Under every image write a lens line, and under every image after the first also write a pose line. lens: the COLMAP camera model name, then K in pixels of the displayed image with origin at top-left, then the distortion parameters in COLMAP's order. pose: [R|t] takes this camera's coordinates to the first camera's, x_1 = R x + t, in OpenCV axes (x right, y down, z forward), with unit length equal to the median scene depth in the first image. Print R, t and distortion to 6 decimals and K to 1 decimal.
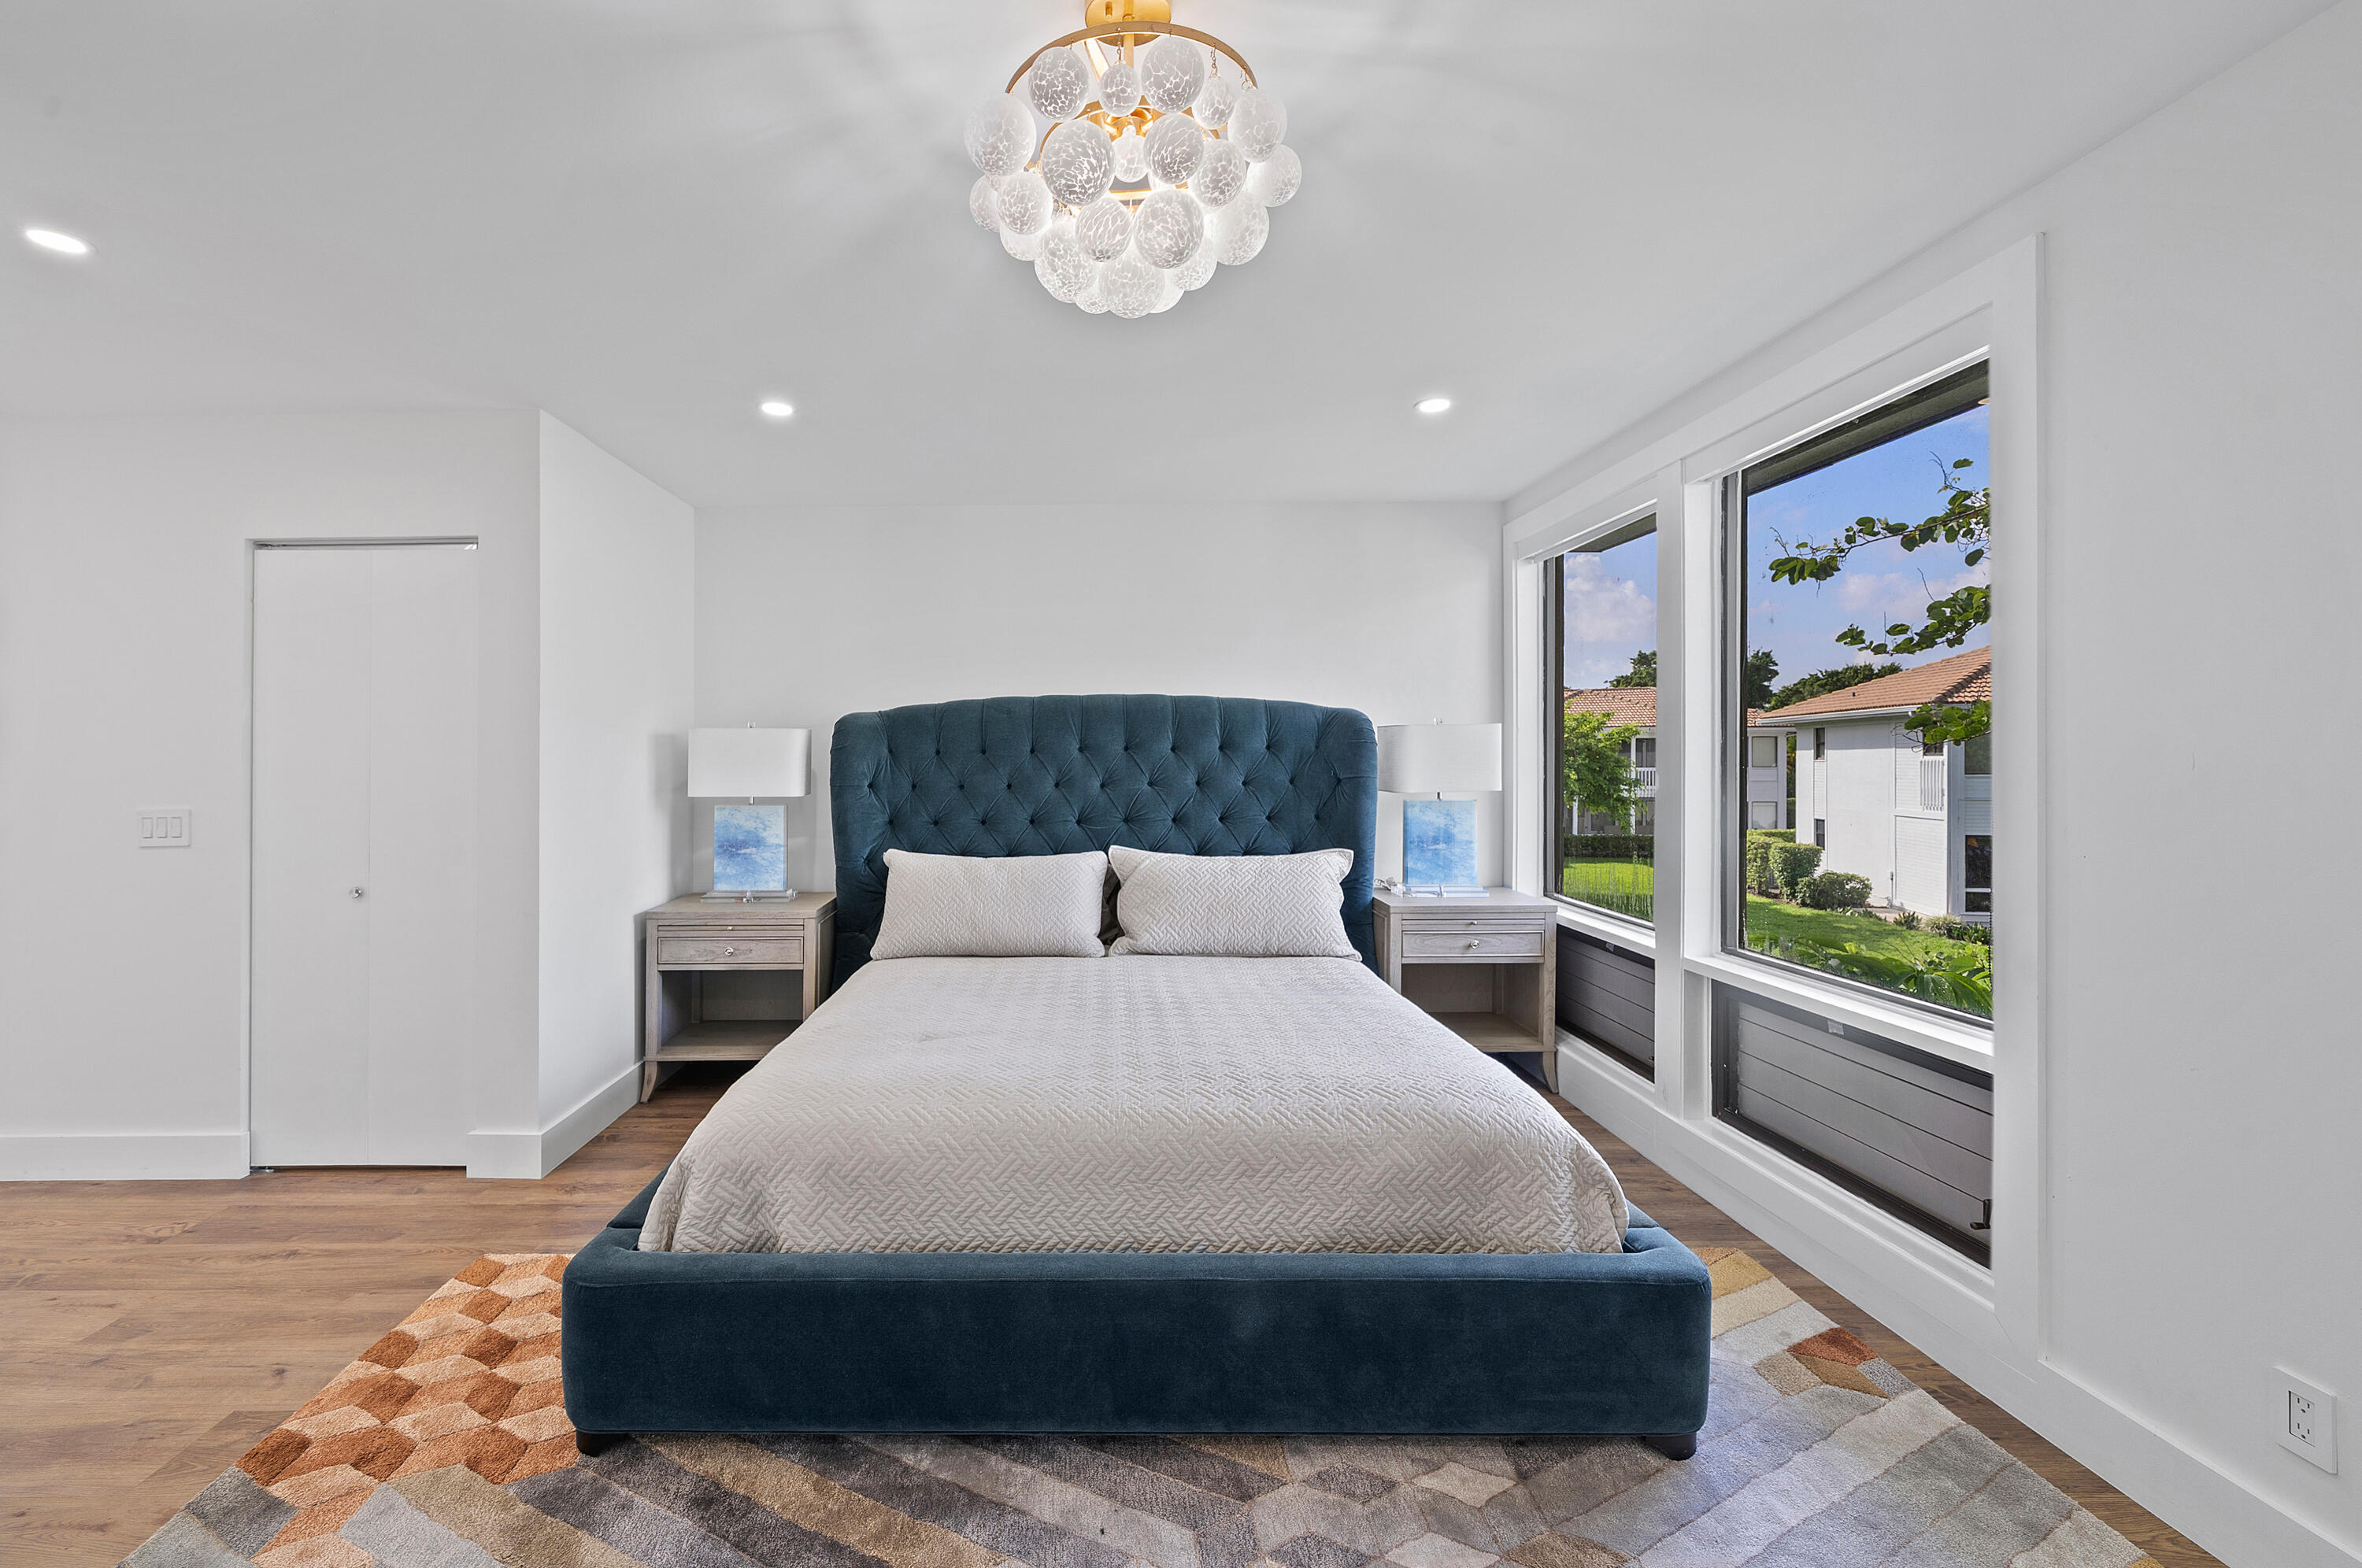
lens RADIAL K [[893.3, 0, 1181.1], [0, 893.3, 757.5], [0, 0, 1]] dist [-0.000484, -0.000519]
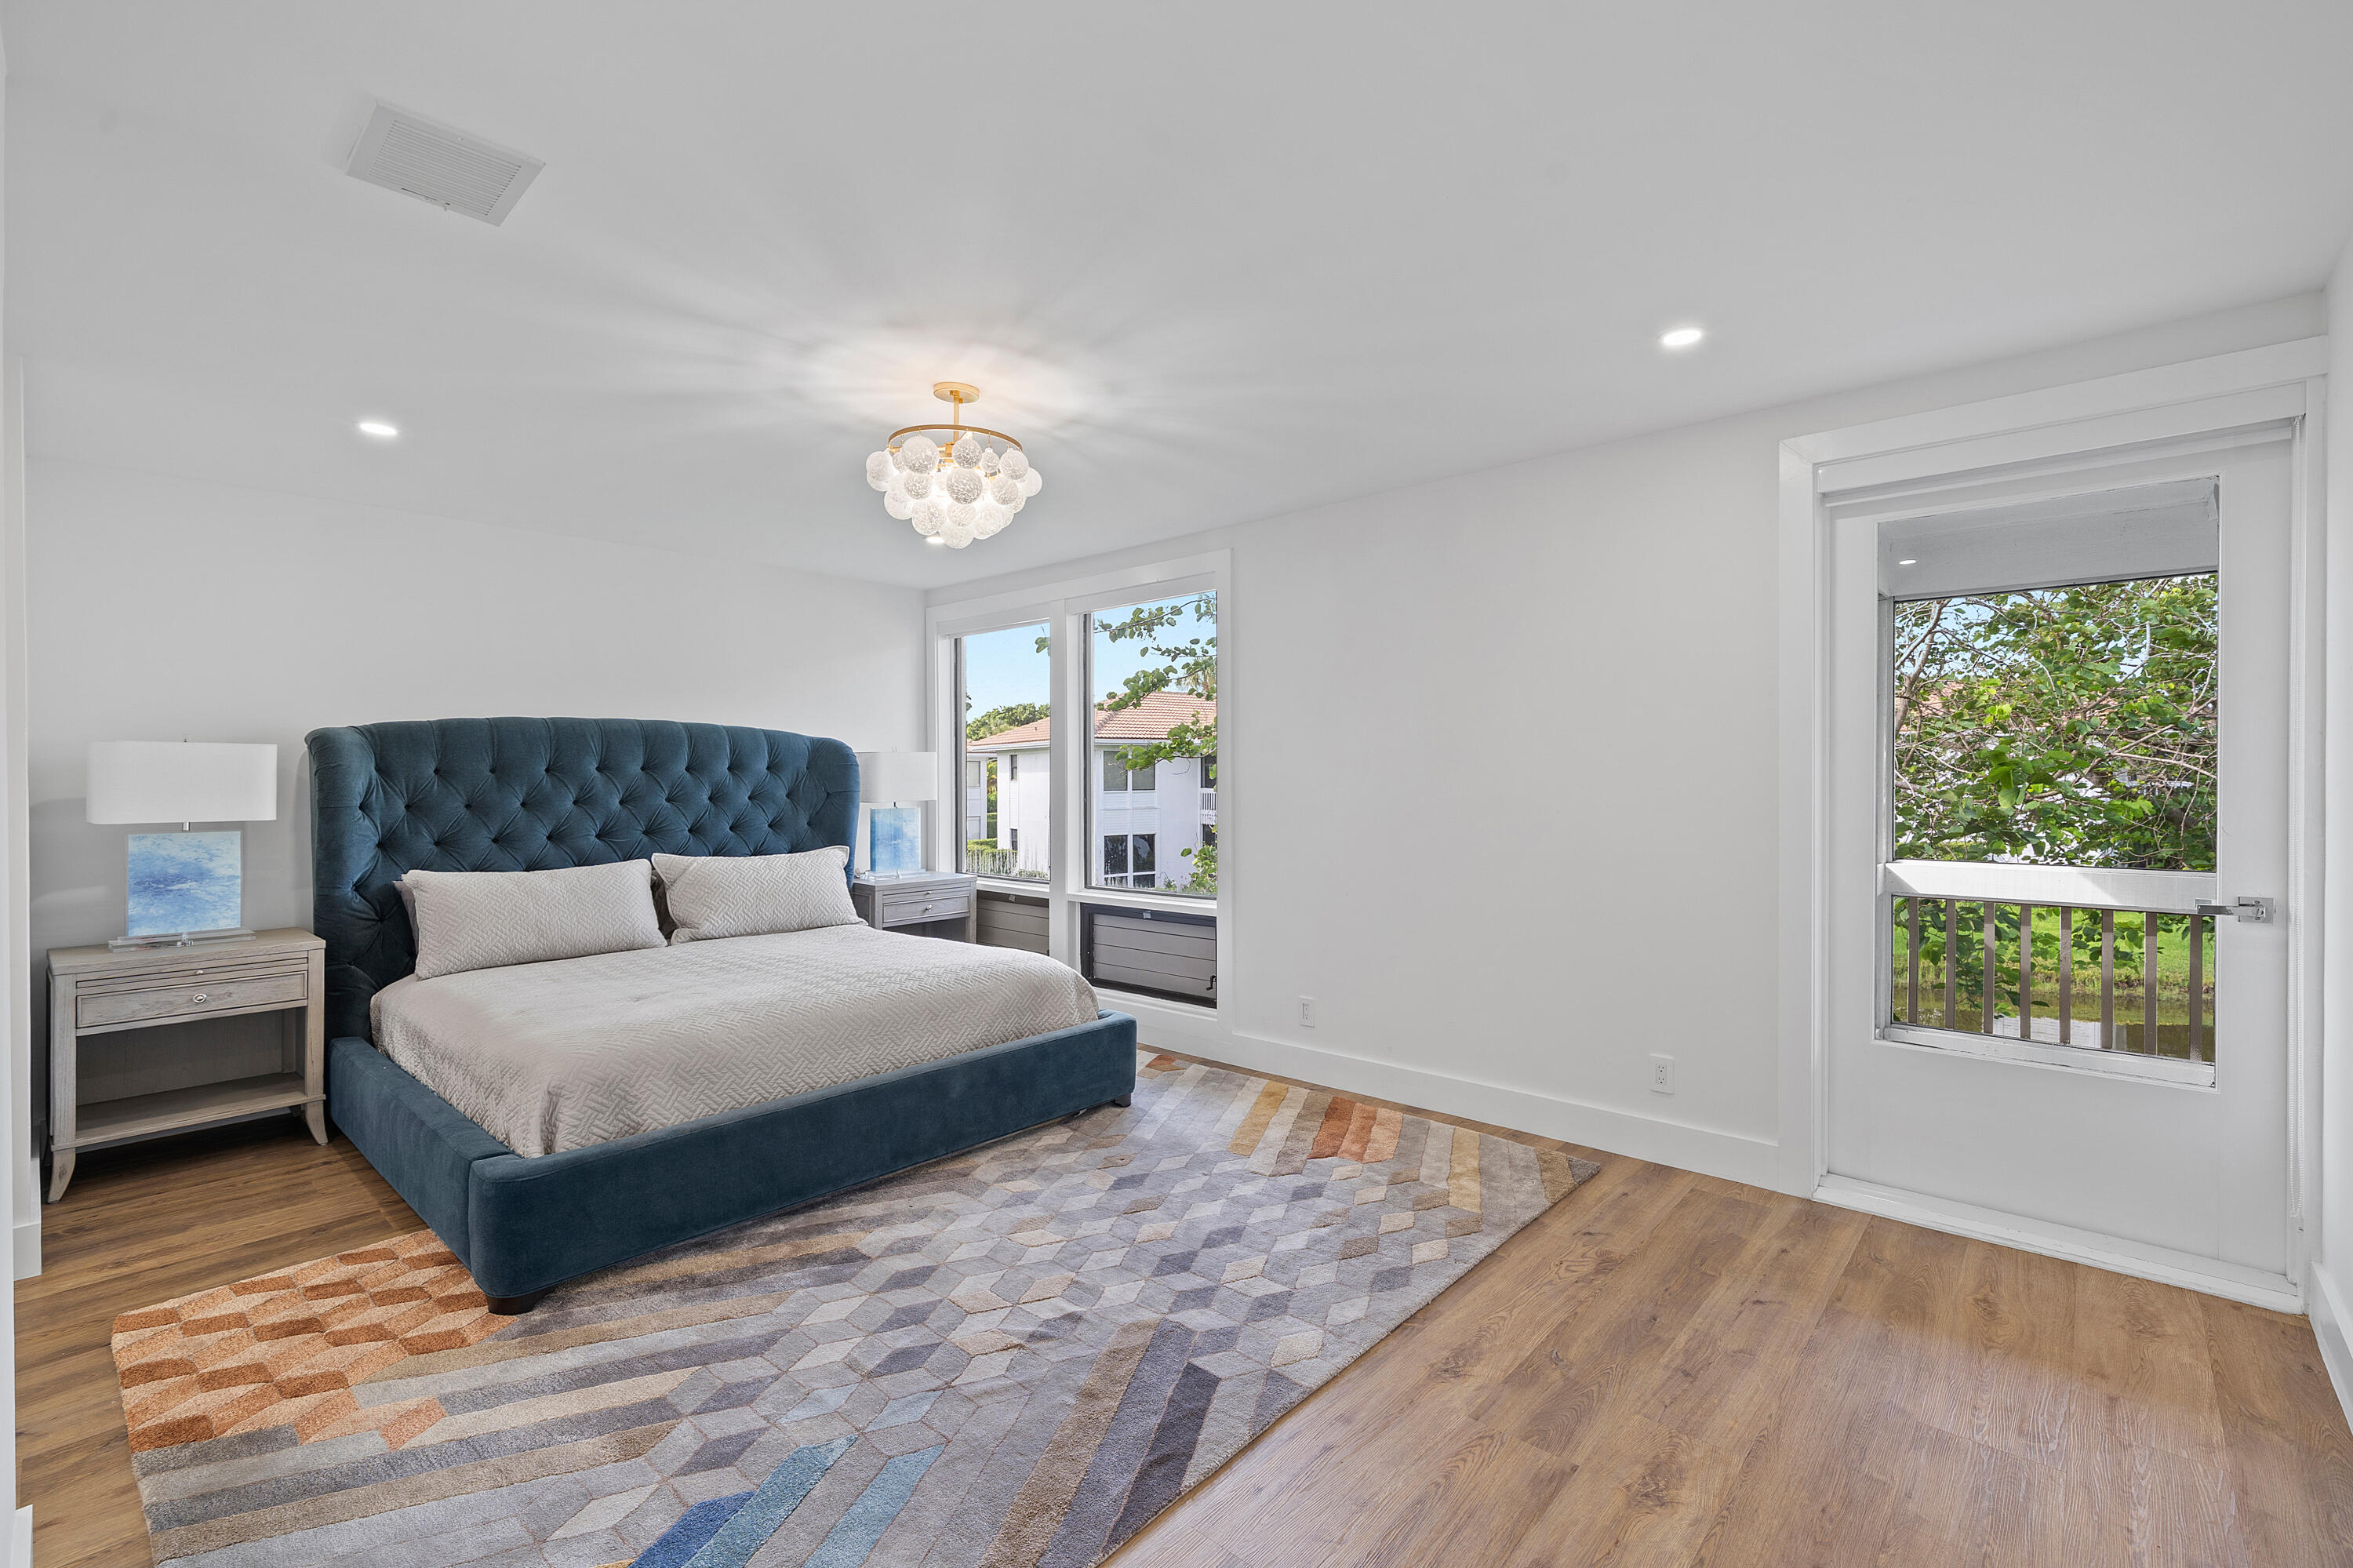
lens RADIAL K [[966.3, 0, 1152.5], [0, 966.3, 773.7], [0, 0, 1]] dist [-0.000695, -0.000338]
pose [[0.695076, 0.001266, 0.718935, -0.528760], [0.004418, 0.999972, -0.006033, 0.007159], [-0.718923, 0.007369, 0.695051, -0.322286]]
